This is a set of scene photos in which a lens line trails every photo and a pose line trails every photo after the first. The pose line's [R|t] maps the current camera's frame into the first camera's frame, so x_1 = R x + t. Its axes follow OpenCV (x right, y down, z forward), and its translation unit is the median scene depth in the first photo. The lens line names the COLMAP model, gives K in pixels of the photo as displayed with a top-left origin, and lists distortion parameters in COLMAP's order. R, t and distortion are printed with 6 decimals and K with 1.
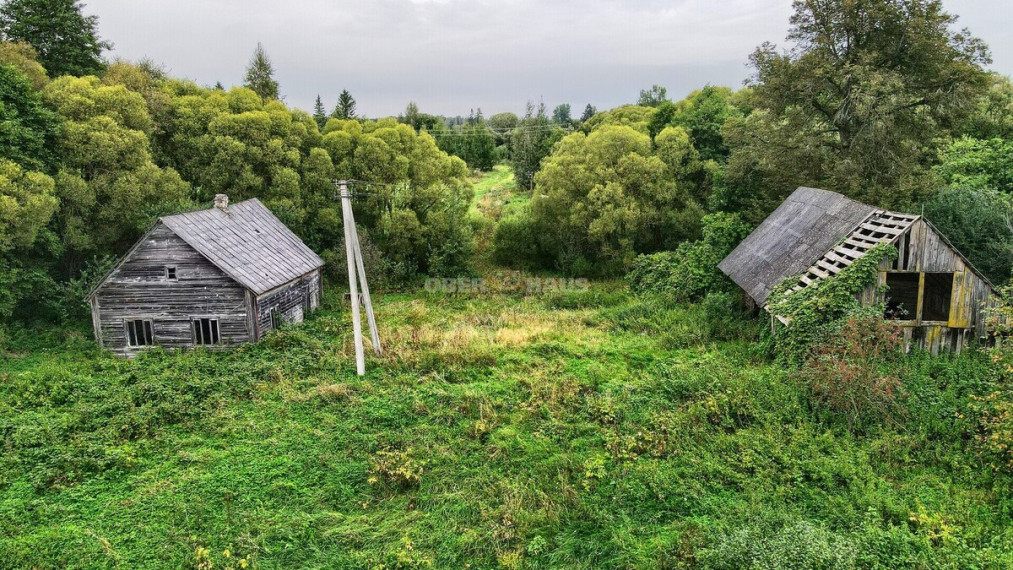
lens RADIAL K [[745.3, 0, 508.3], [0, 745.3, 279.7], [0, 0, 1]] dist [-0.008140, 0.061376]
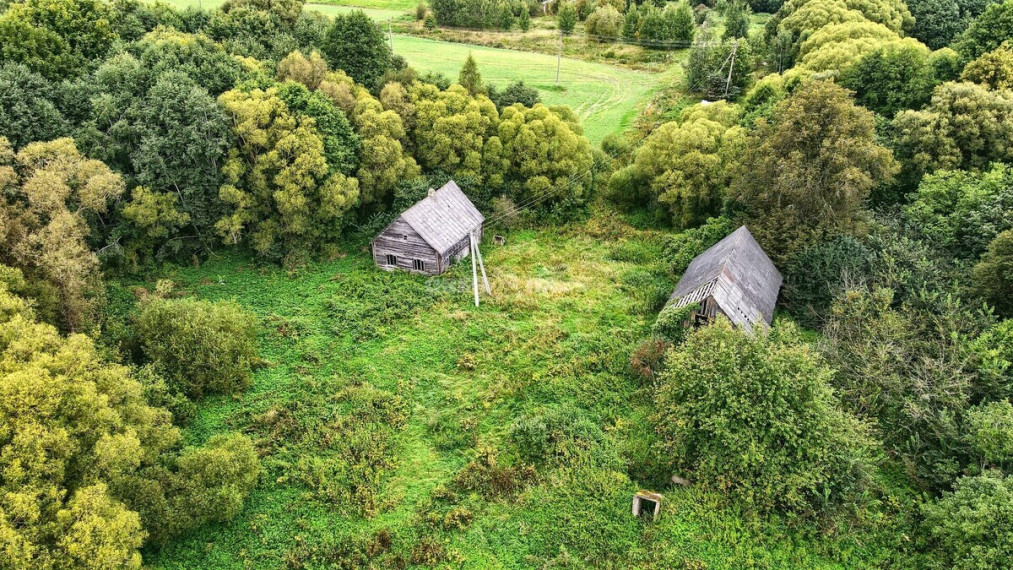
lens RADIAL K [[745.3, 0, 508.3], [0, 745.3, 279.7], [0, 0, 1]] dist [-0.008140, 0.061376]
pose [[0.939872, 0.169906, -0.296264, 0.482943], [-0.075754, 0.949575, 0.304252, -0.566845], [0.333019, -0.263515, 0.905350, -0.874153]]
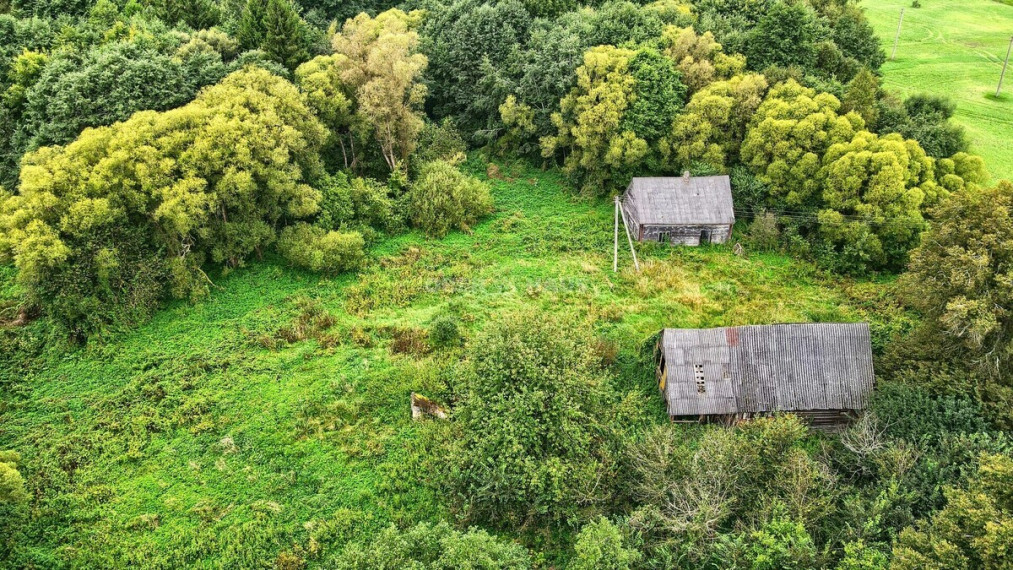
lens RADIAL K [[745.3, 0, 508.3], [0, 745.3, 279.7], [0, 0, 1]] dist [-0.008140, 0.061376]
pose [[0.157064, 0.484400, -0.860632, 1.629185], [-0.197399, 0.869261, 0.453232, -0.776521], [0.967659, 0.098701, 0.232150, 0.094866]]
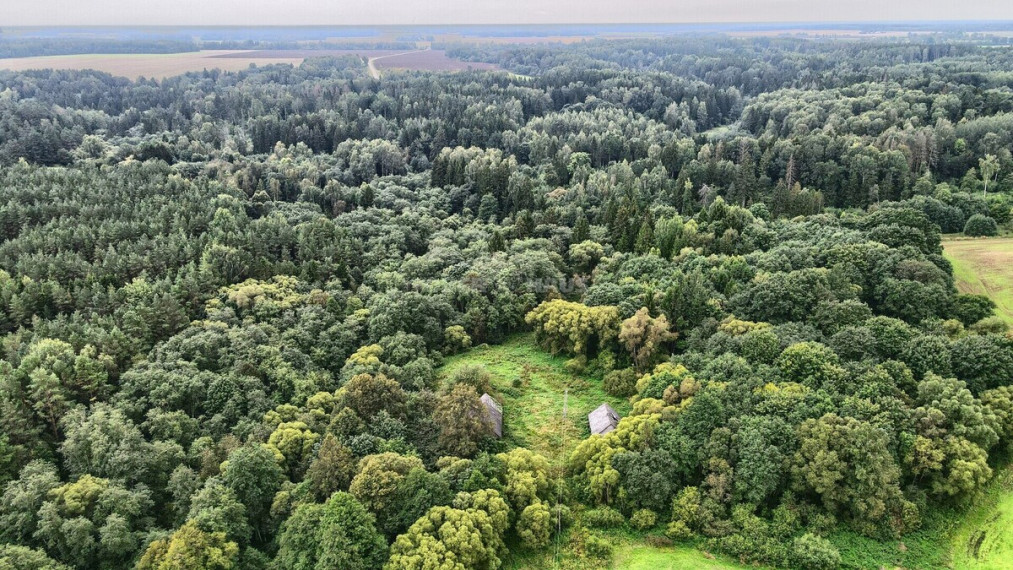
lens RADIAL K [[745.3, 0, 508.3], [0, 745.3, 279.7], [0, 0, 1]] dist [-0.008140, 0.061376]
pose [[-0.995716, 0.047880, -0.079105, 0.665103], [0.000329, 0.857326, 0.514773, -3.701725], [0.092466, 0.512542, -0.853669, 5.144336]]
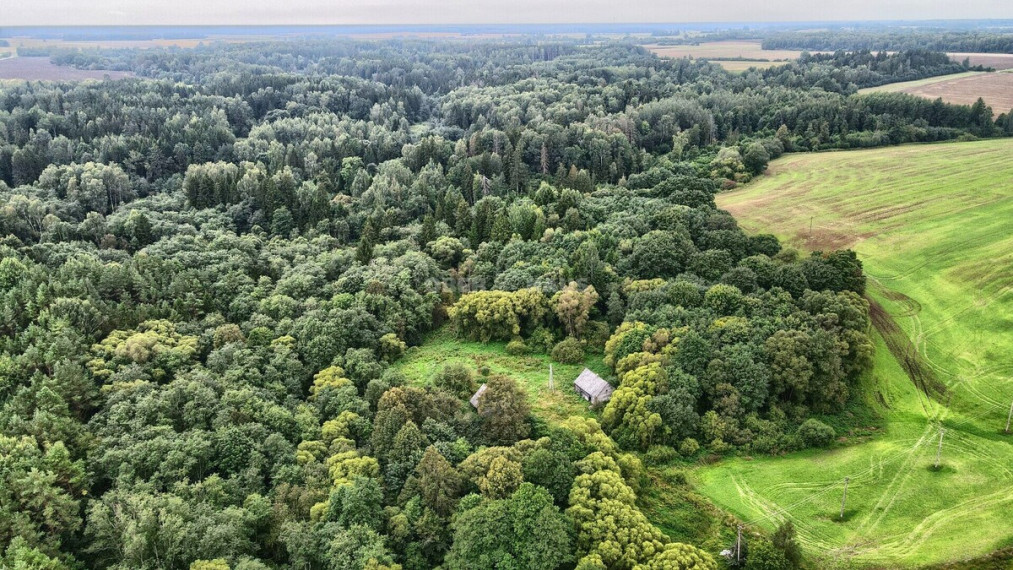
lens RADIAL K [[745.3, 0, 508.3], [0, 745.3, 279.7], [0, 0, 1]] dist [-0.008140, 0.061376]
pose [[-0.830739, 0.201866, -0.518771, 3.151986], [-0.095058, 0.866798, 0.489515, -3.679175], [0.548486, 0.455973, -0.700894, 4.615818]]
